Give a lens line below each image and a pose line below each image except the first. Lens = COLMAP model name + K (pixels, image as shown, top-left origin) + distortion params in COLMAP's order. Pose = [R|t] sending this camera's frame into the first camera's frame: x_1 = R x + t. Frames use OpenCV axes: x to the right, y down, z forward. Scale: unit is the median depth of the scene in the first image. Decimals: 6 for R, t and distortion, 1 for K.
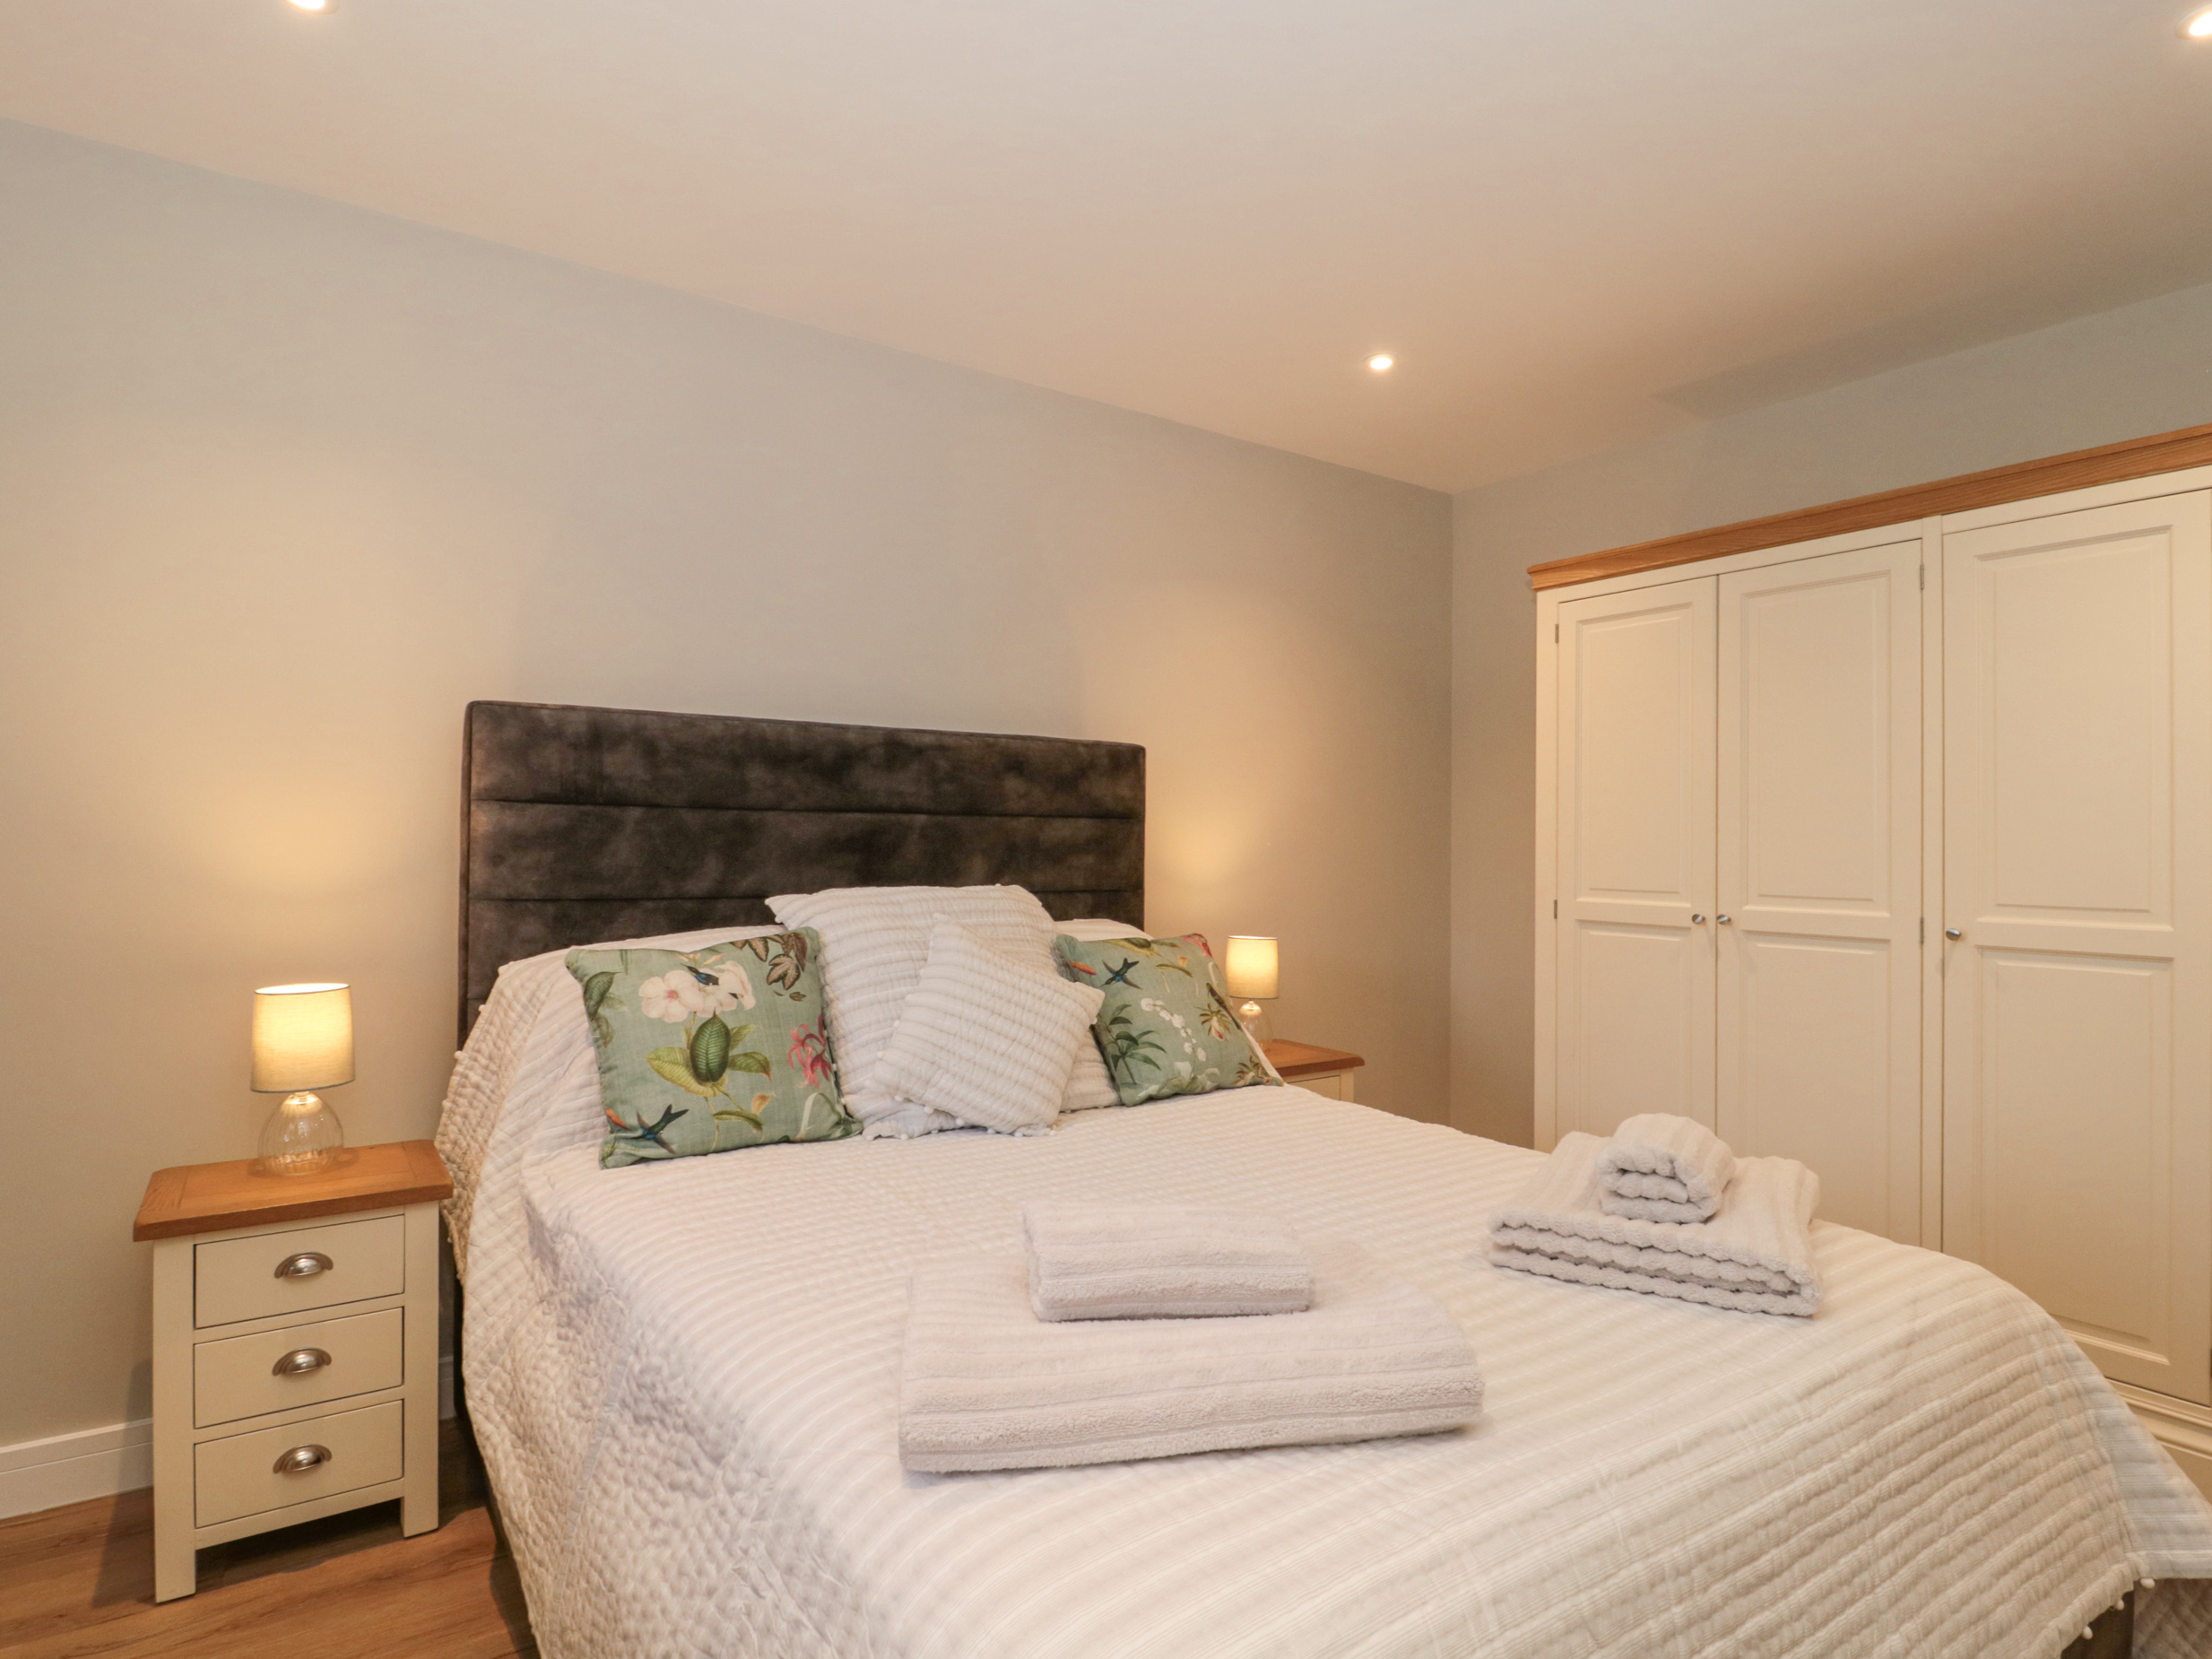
lens RADIAL K [[1157.7, 0, 1099.5], [0, 1157.7, 827.4], [0, 0, 1]] dist [0.000597, -0.013379]
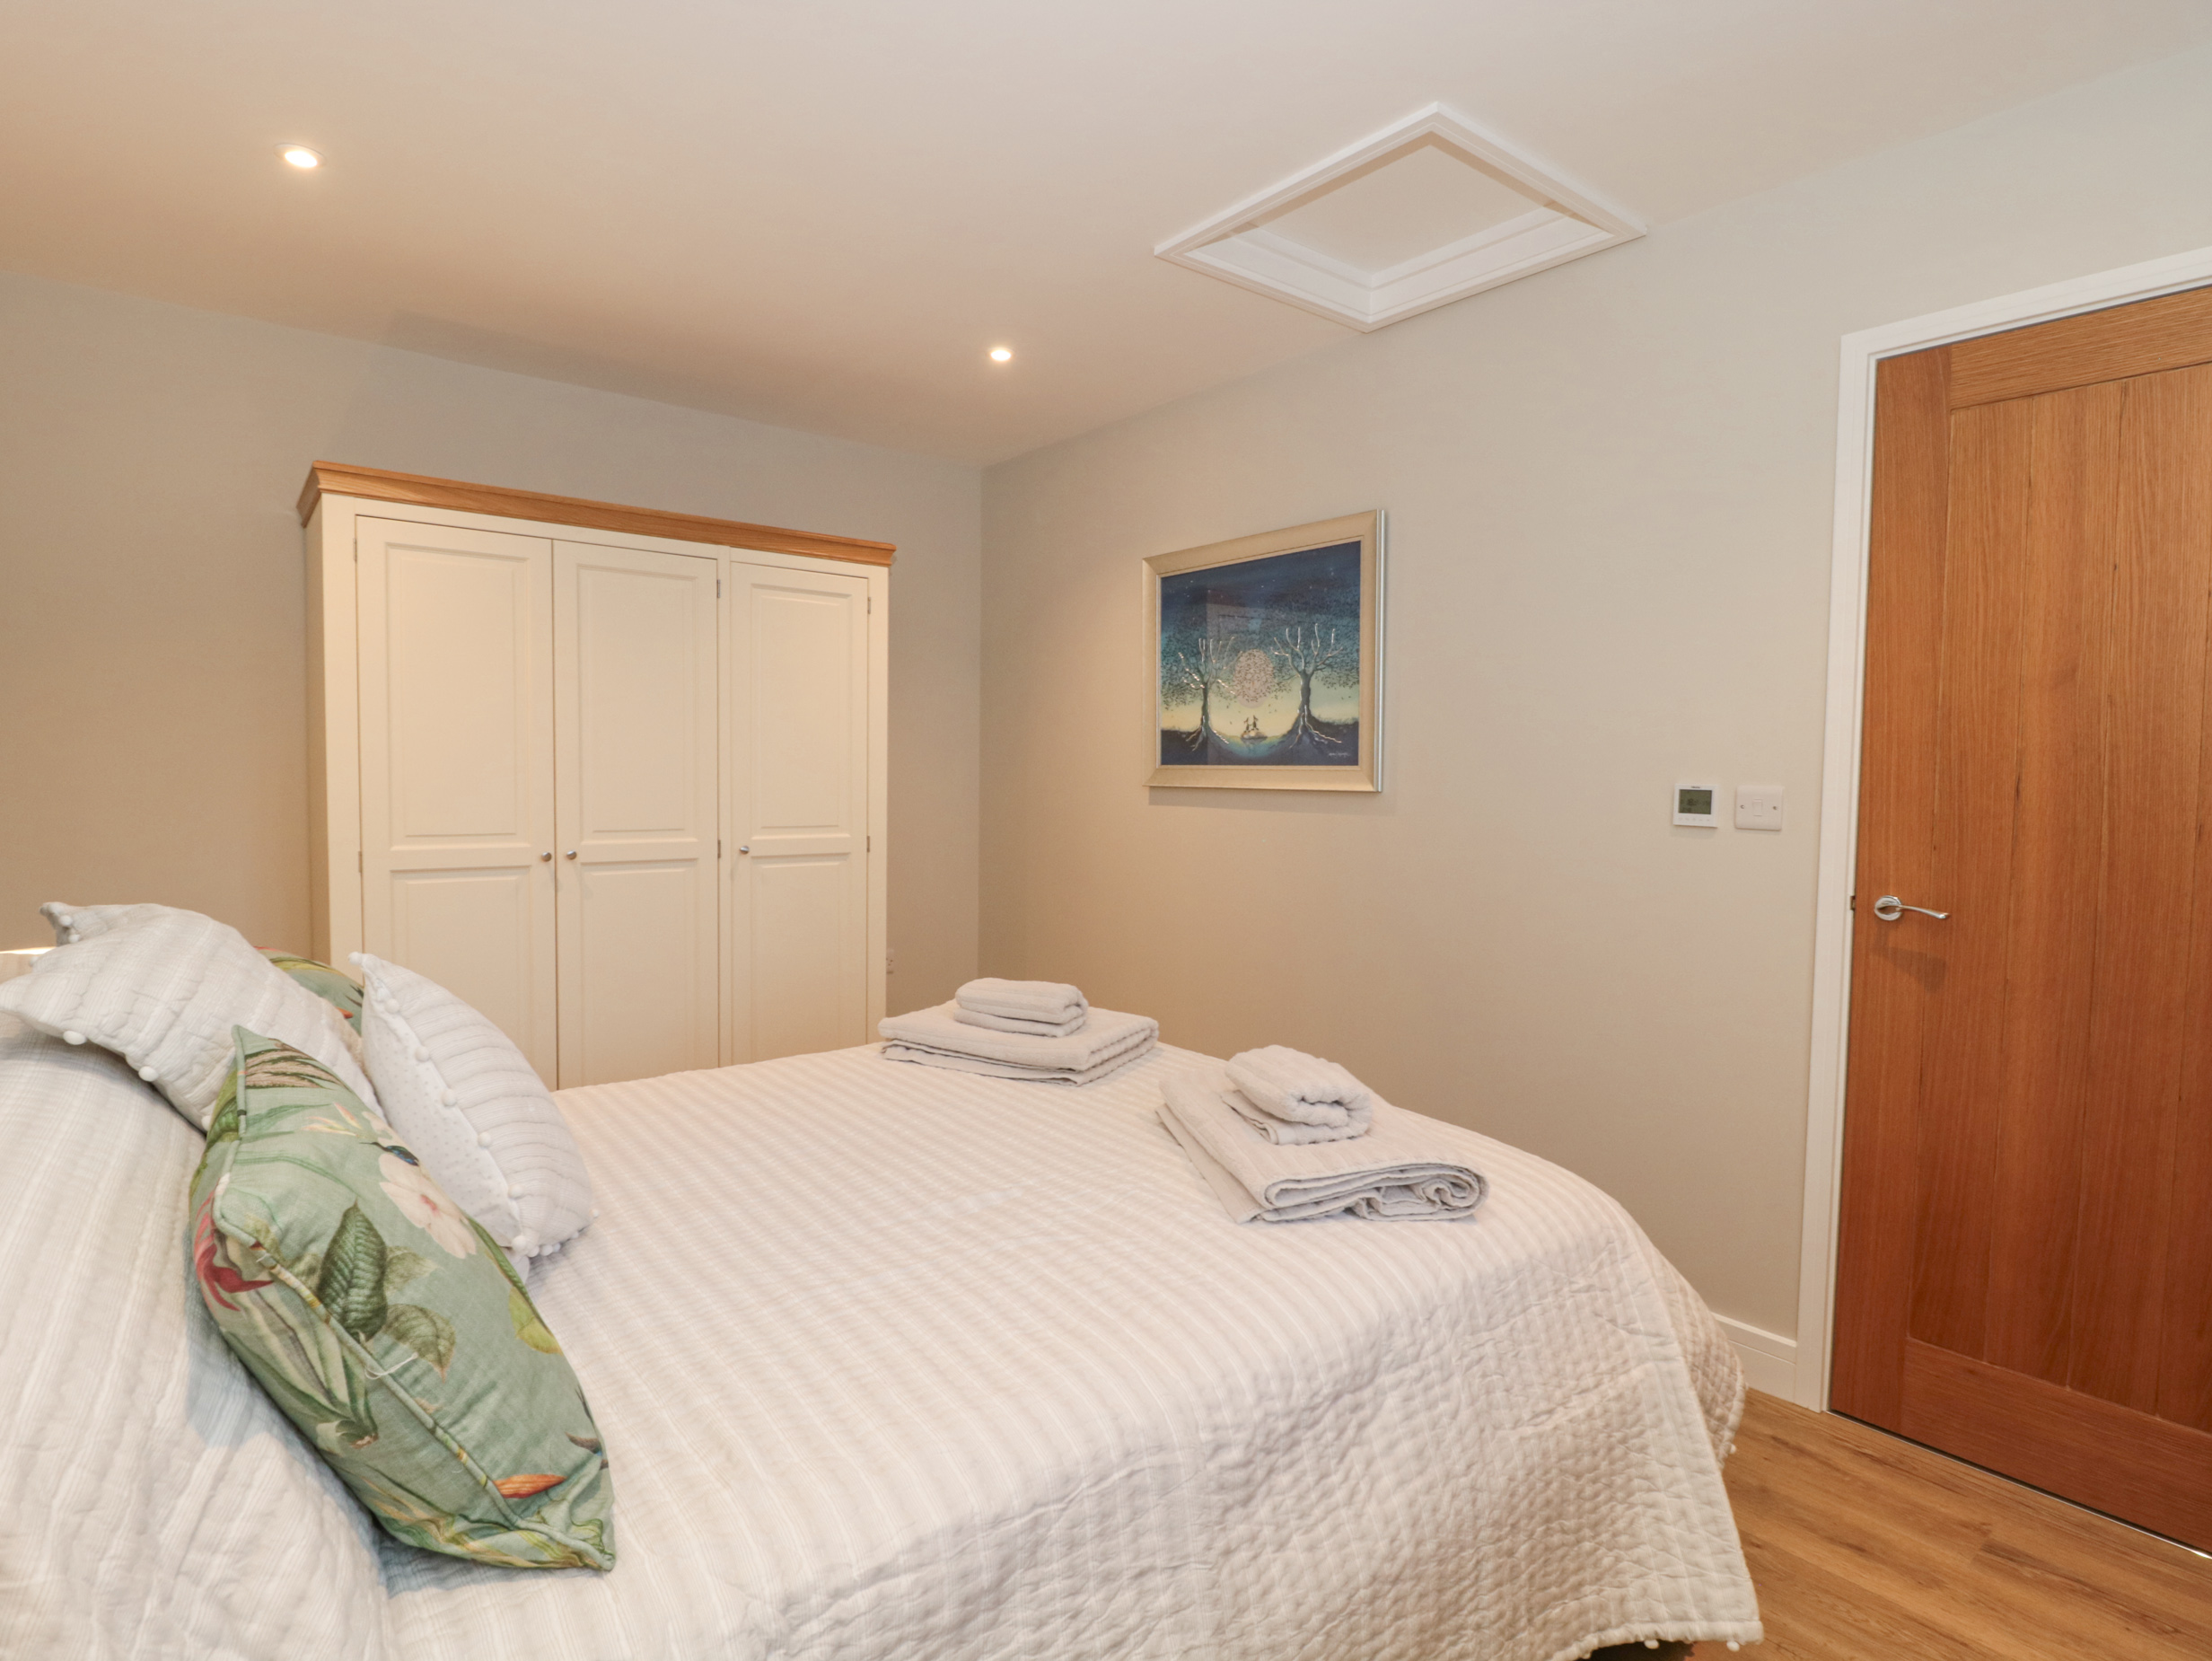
lens RADIAL K [[1157.7, 0, 1099.5], [0, 1157.7, 828.4], [0, 0, 1]] dist [0.000597, -0.013379]
pose [[-0.048406, -0.048319, 0.997658, -0.586036], [-0.014953, 0.998752, 0.047646, -0.006514], [-0.998716, -0.012612, -0.049068, 0.533815]]
